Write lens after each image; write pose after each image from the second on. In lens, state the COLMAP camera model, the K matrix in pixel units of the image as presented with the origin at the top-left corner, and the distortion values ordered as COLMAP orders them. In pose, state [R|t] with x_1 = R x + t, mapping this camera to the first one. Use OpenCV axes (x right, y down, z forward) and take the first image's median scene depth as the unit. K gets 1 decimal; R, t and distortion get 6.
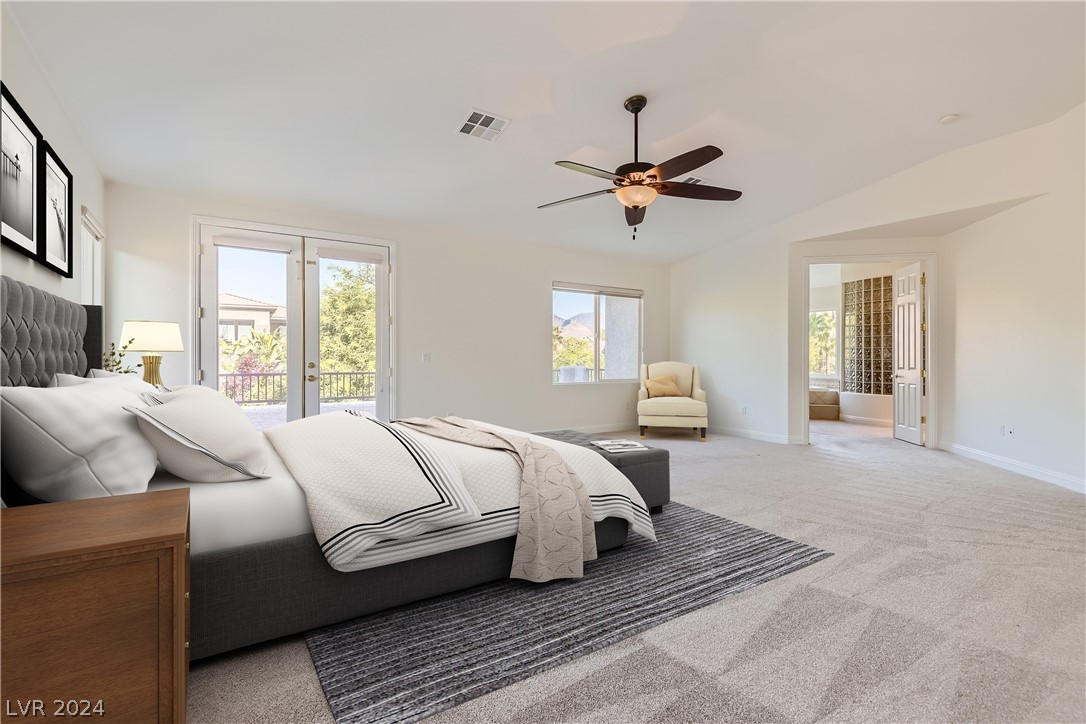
lens RADIAL K [[506.6, 0, 543.4], [0, 506.6, 360.2], [0, 0, 1]] dist [-0.000980, -0.004007]
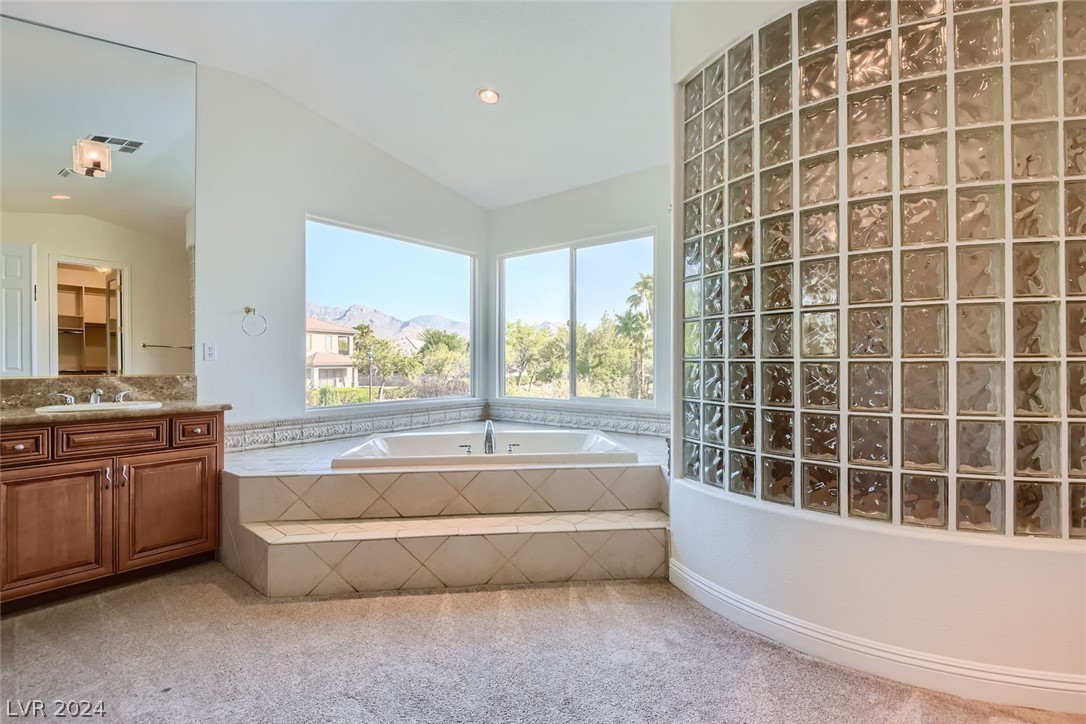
lens RADIAL K [[506.6, 0, 543.1], [0, 506.6, 360.7], [0, 0, 1]] dist [-0.000980, -0.004007]
pose [[0.950245, 0.001247, 0.311500, 0.433083], [-0.000150, 0.999994, -0.003545, -0.000182], [-0.311502, 0.003322, 0.950240, 0.757759]]
